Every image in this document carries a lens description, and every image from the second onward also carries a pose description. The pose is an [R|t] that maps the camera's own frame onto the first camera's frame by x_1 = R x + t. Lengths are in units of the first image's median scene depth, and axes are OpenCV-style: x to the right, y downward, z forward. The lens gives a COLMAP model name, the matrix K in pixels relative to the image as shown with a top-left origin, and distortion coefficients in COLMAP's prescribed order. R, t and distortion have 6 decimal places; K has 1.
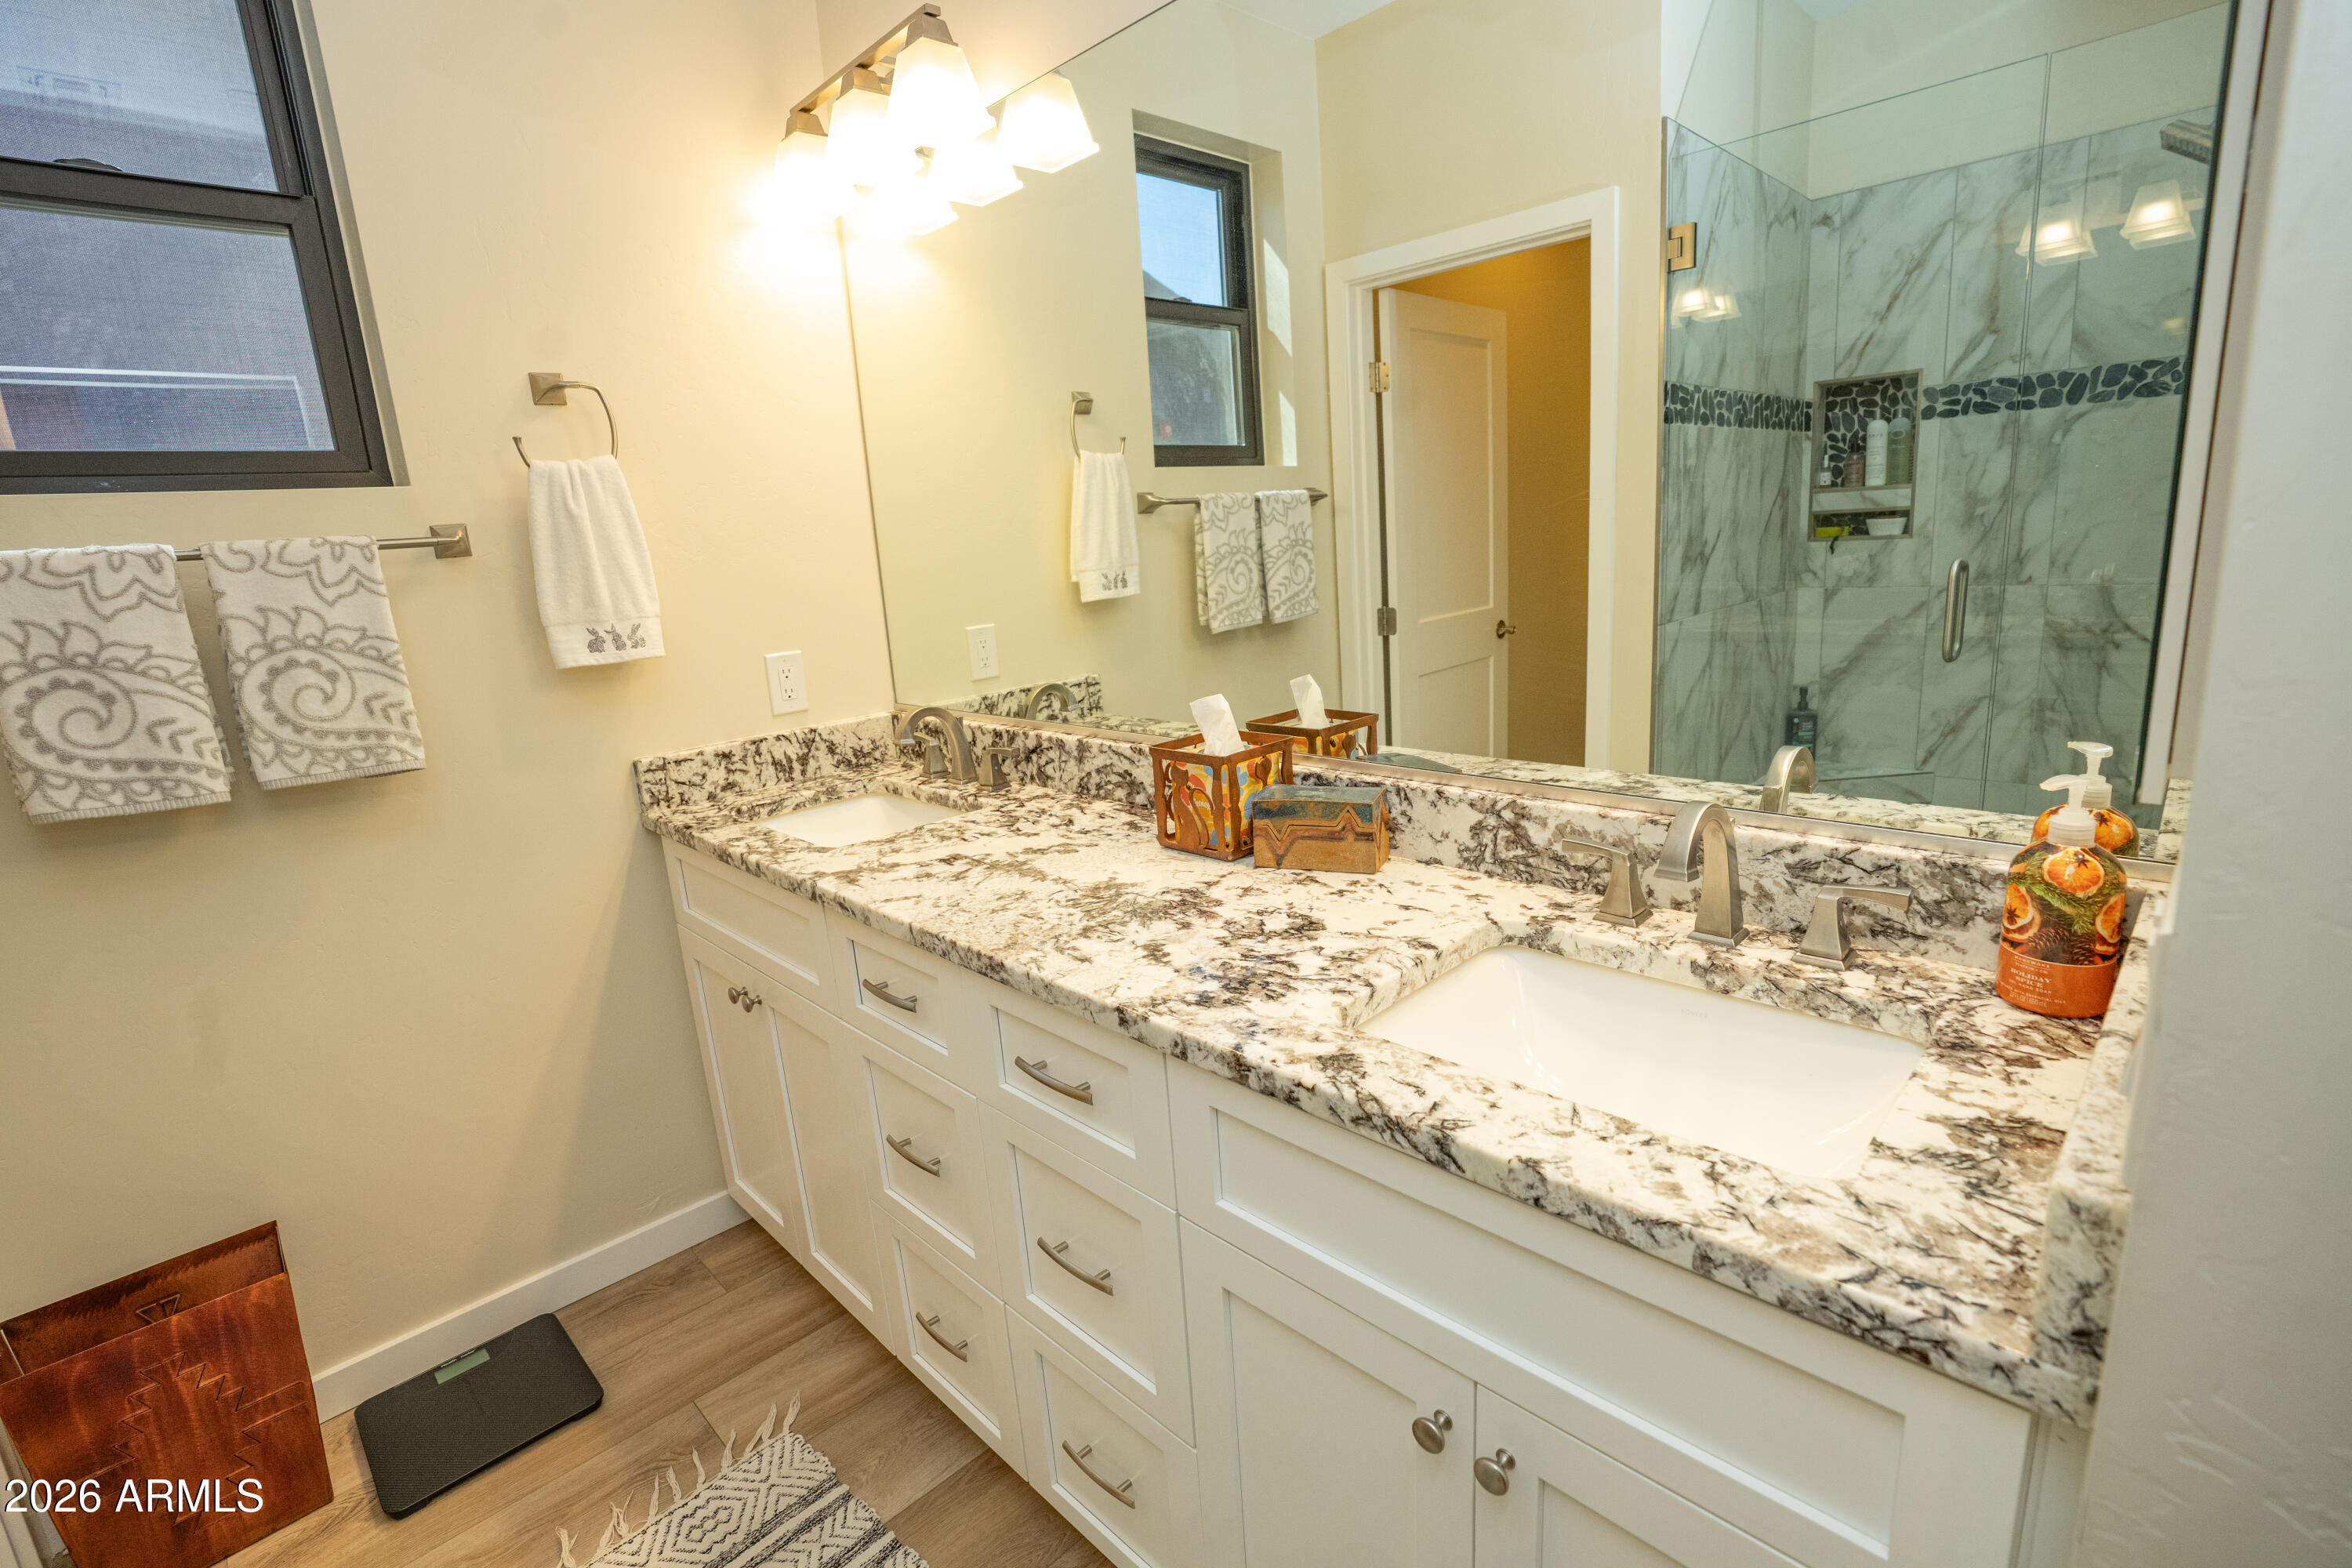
lens RADIAL K [[1076.4, 0, 1180.8], [0, 1076.4, 769.8], [0, 0, 1]] dist [-0.072946, 0.027236]
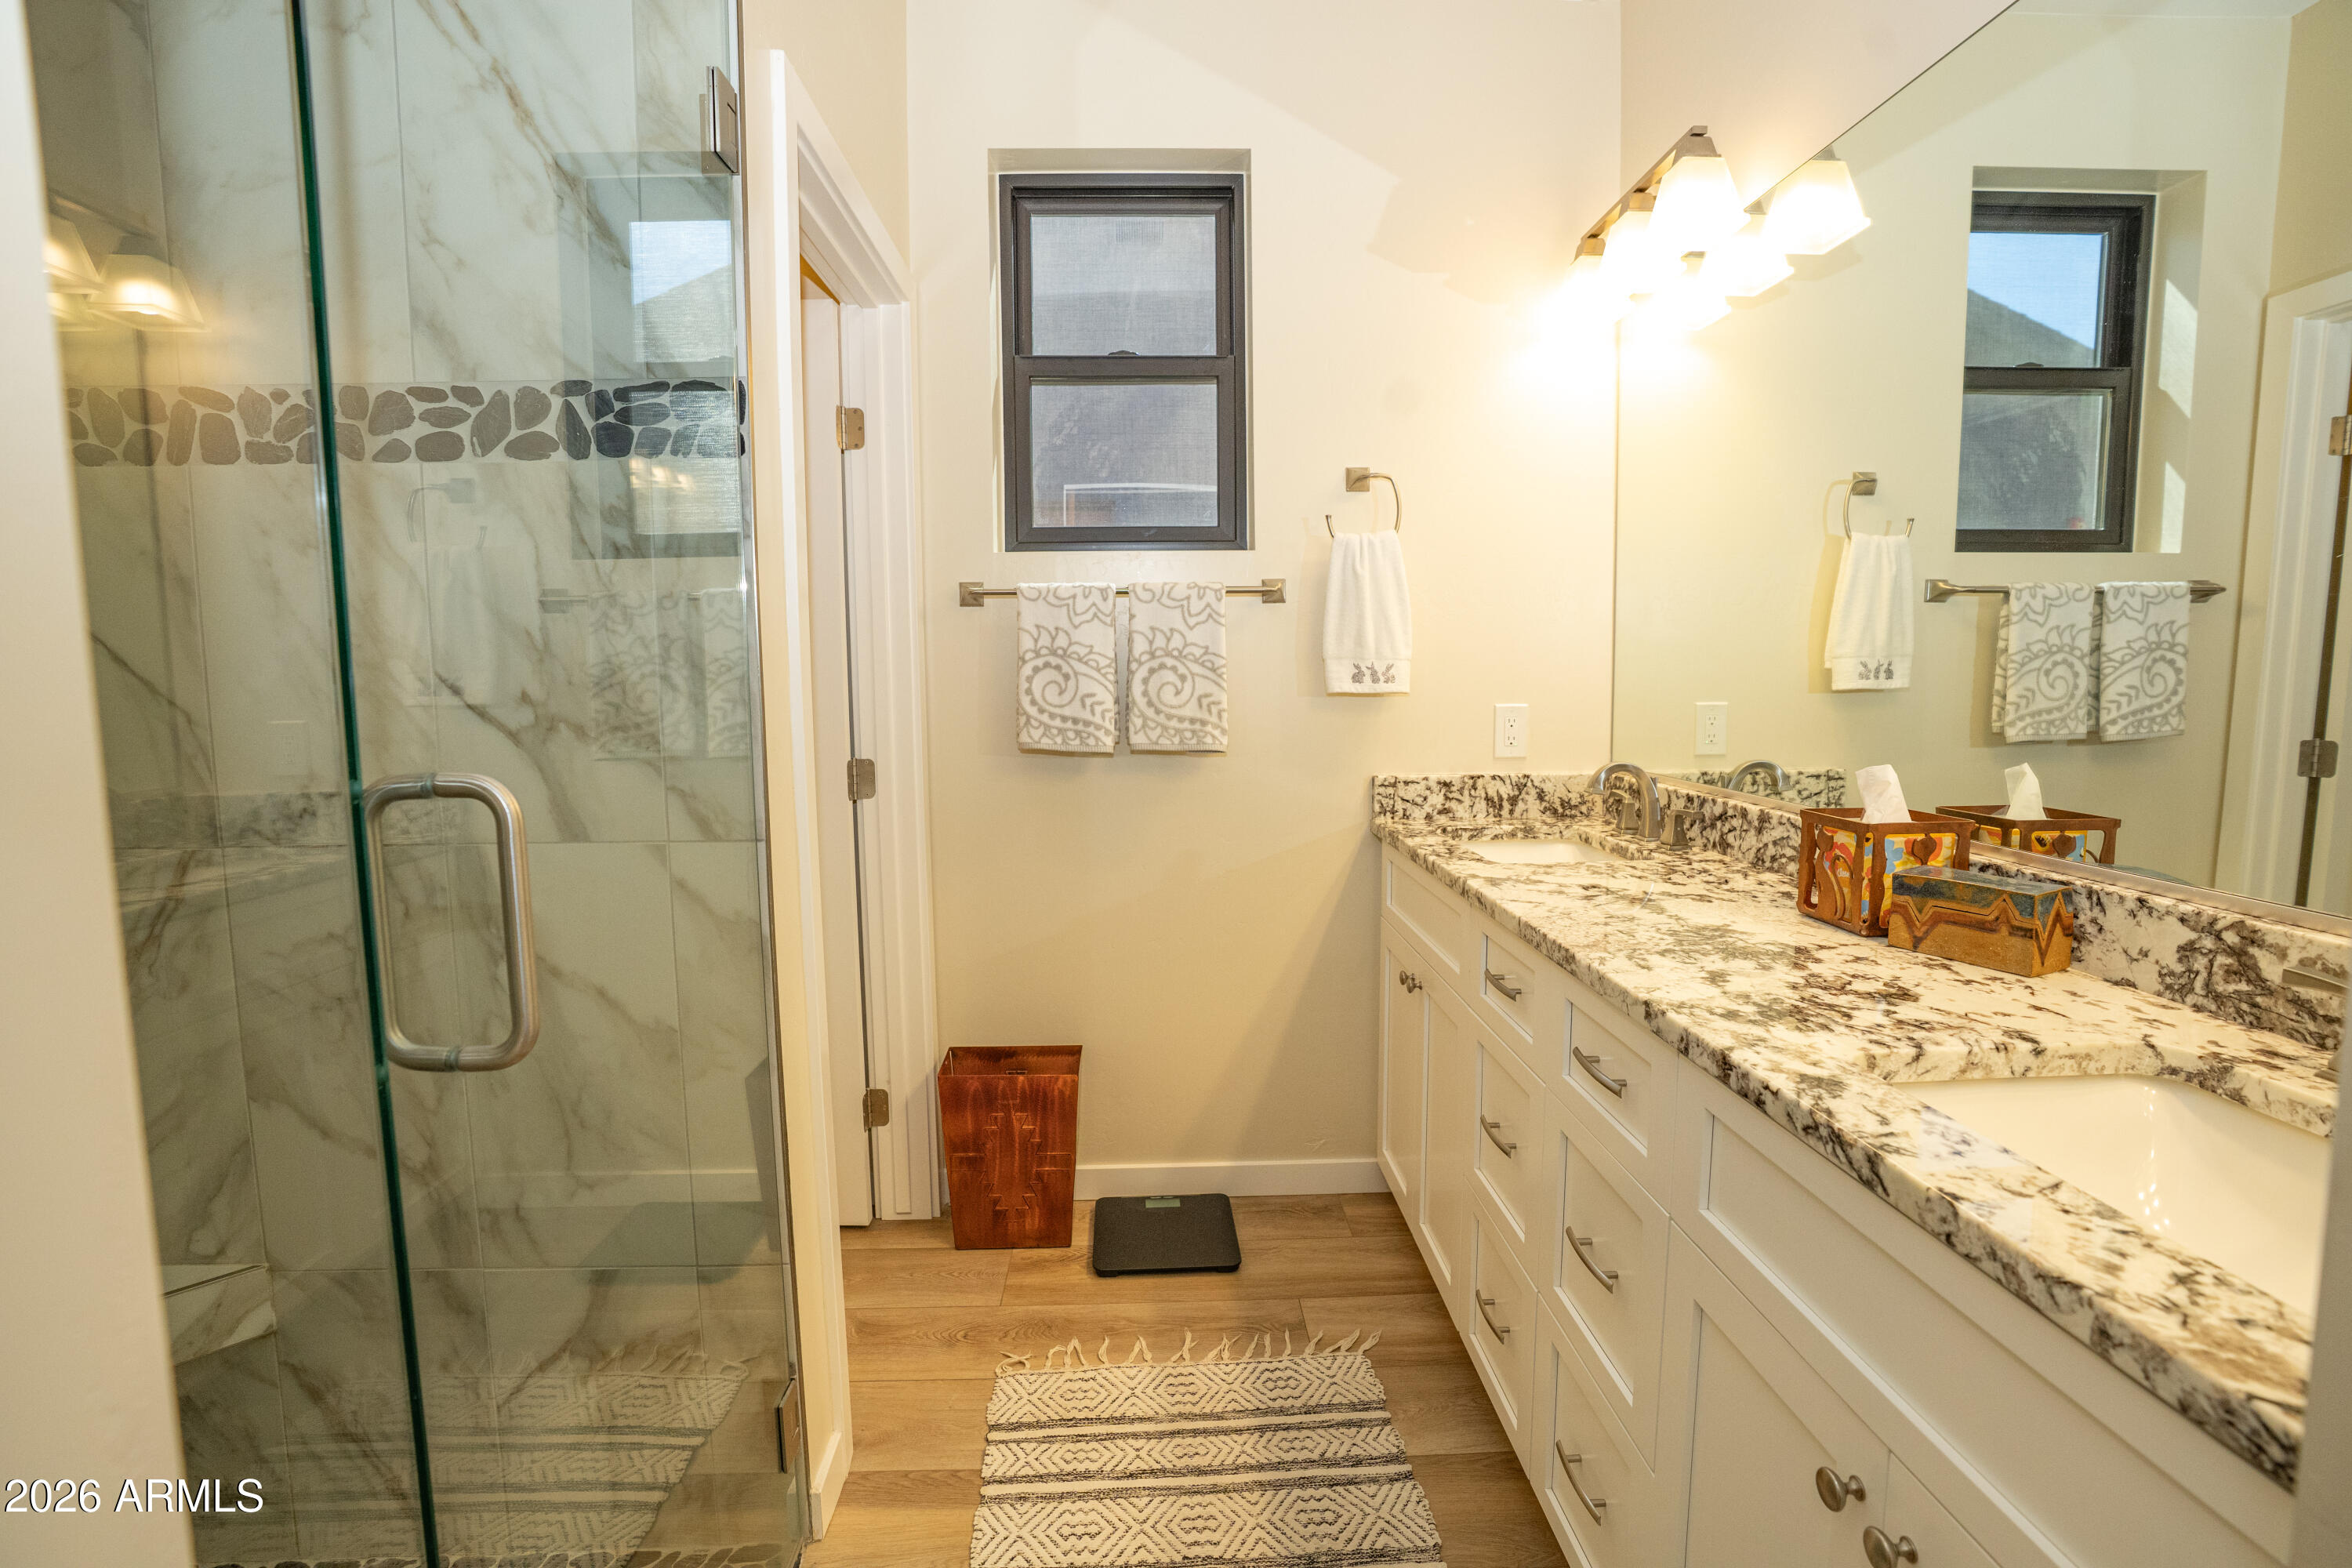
lens RADIAL K [[1076.4, 0, 1180.8], [0, 1076.4, 769.8], [0, 0, 1]] dist [-0.072946, 0.027236]
pose [[0.734660, 0.124339, -0.666944, 0.177887], [-0.186782, 0.982140, -0.022644, 0.065978], [0.652217, 0.141209, 0.744764, -0.085816]]
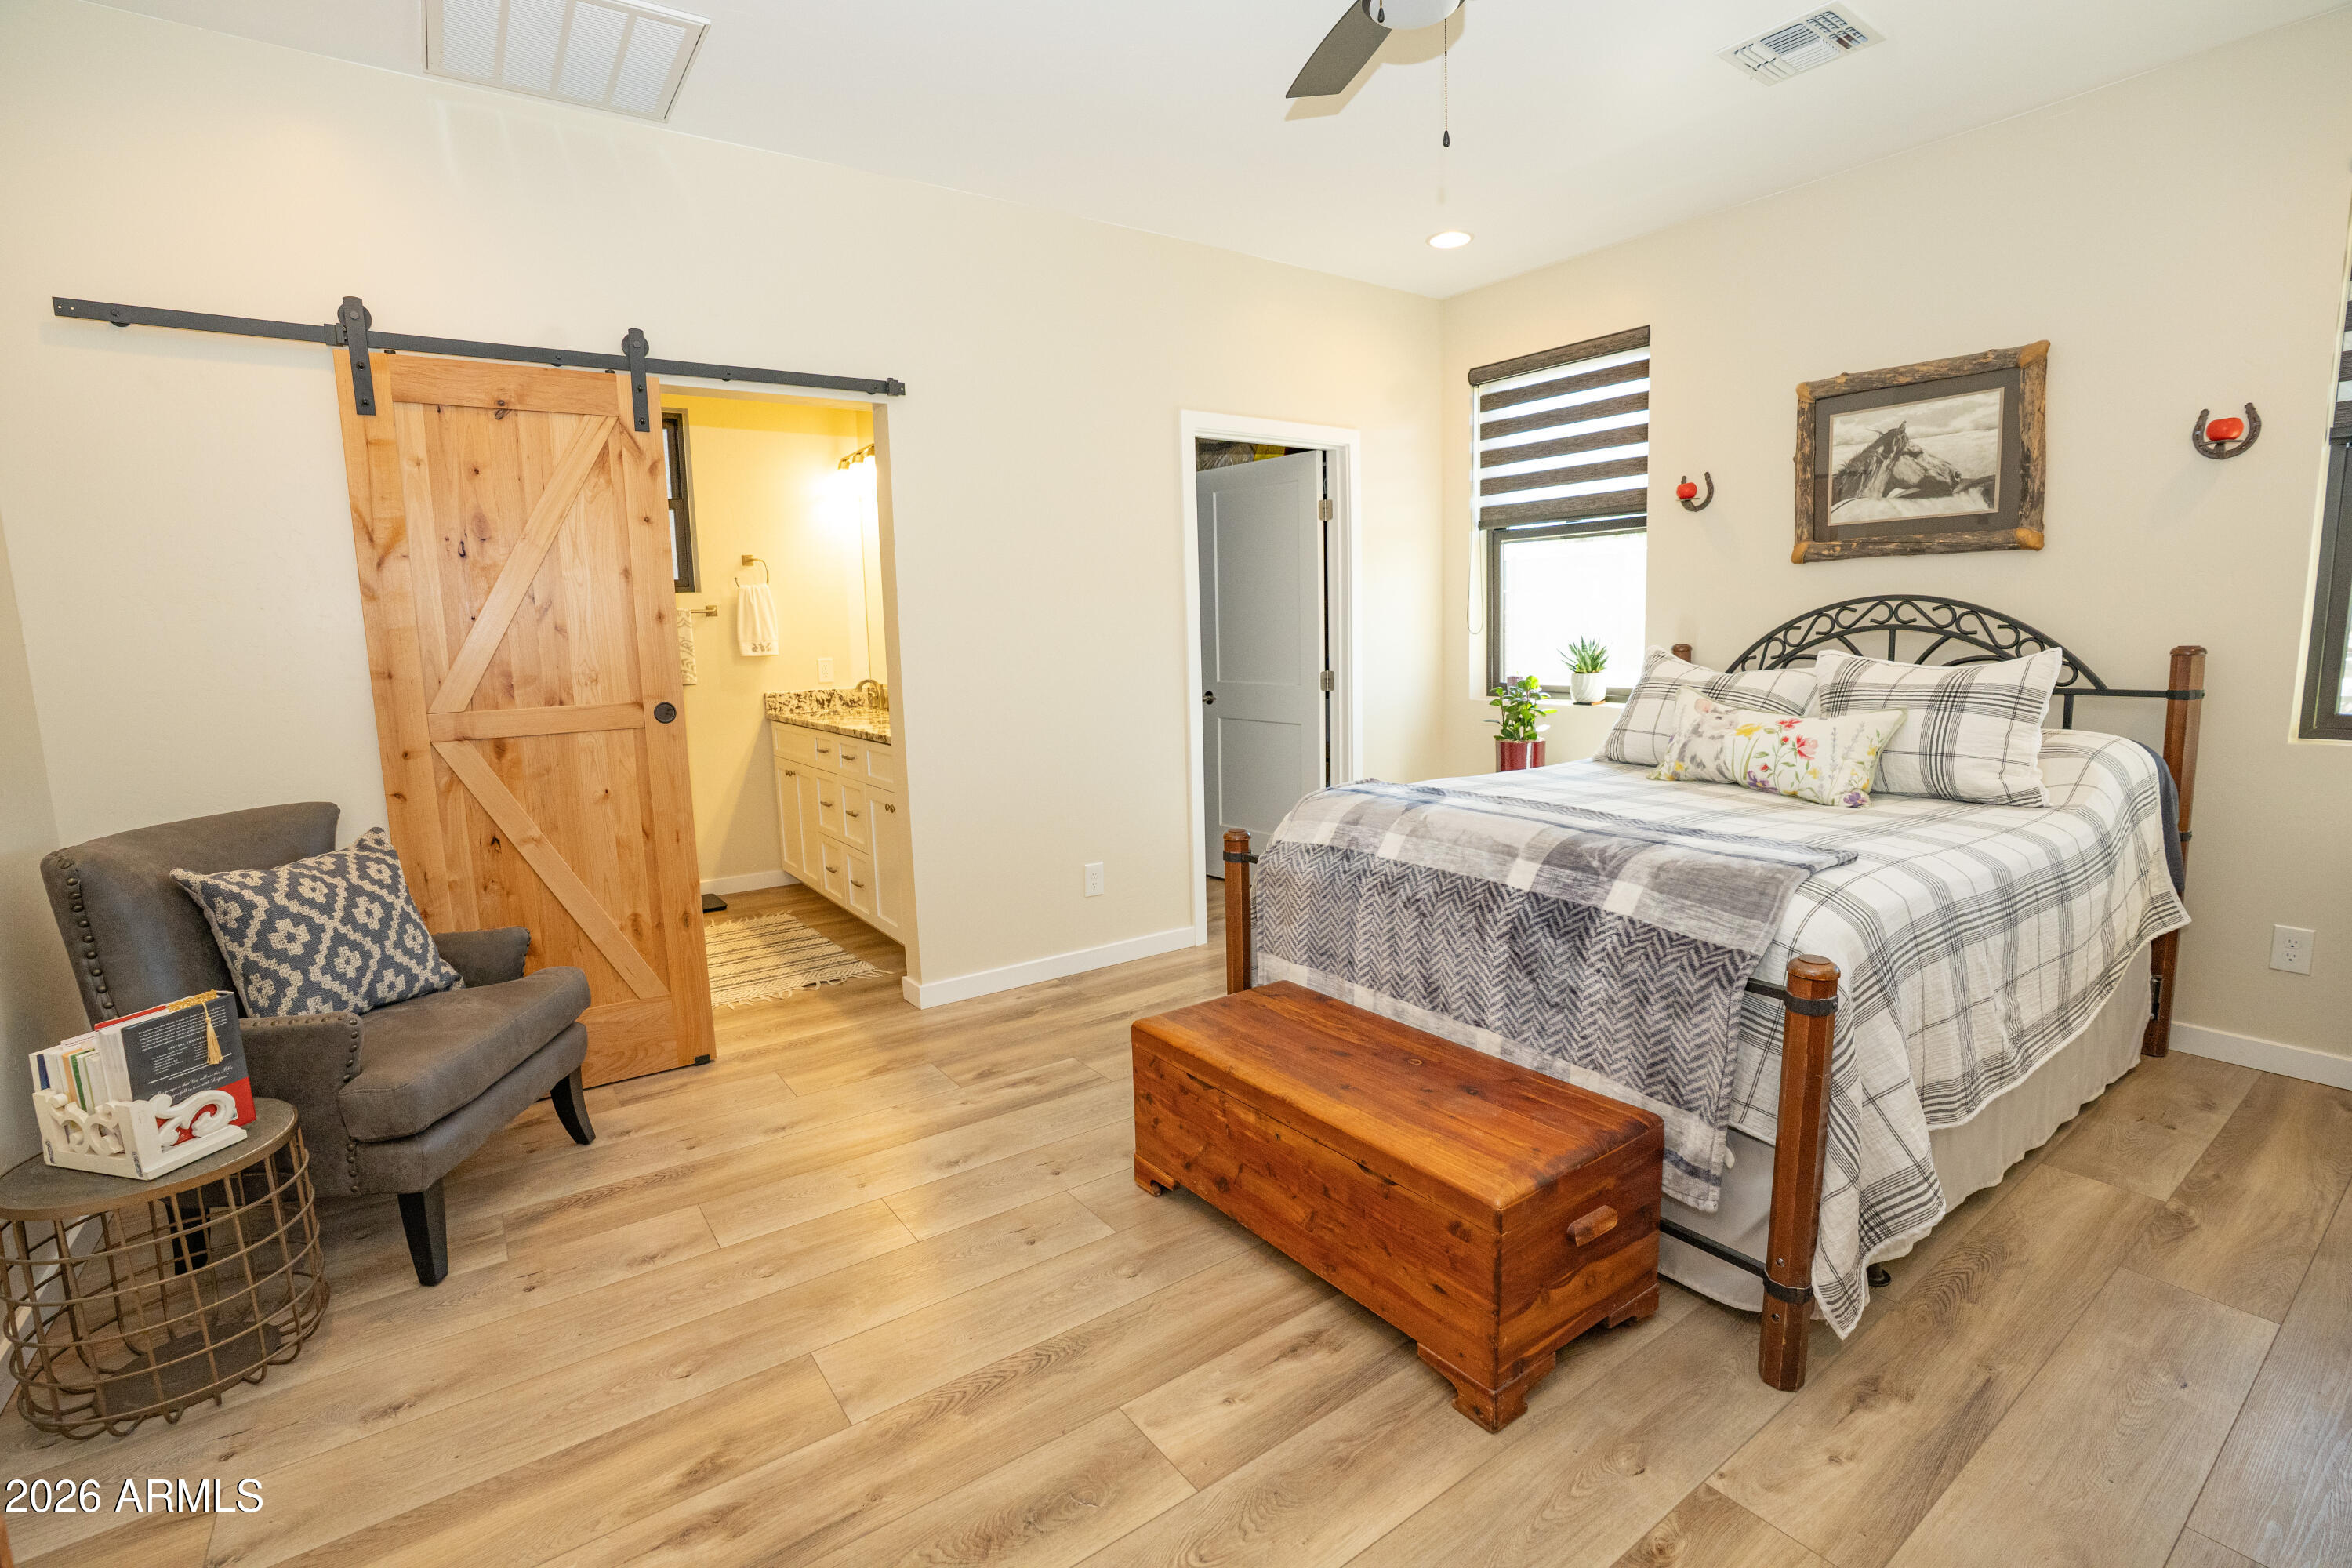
lens RADIAL K [[1076.4, 0, 1180.8], [0, 1076.4, 769.8], [0, 0, 1]] dist [-0.072946, 0.027236]
pose [[0.987337, 0.063113, -0.145539, 1.154250], [-0.074072, 0.994712, -0.071150, 0.368013], [0.140279, 0.081029, 0.986791, -1.864994]]
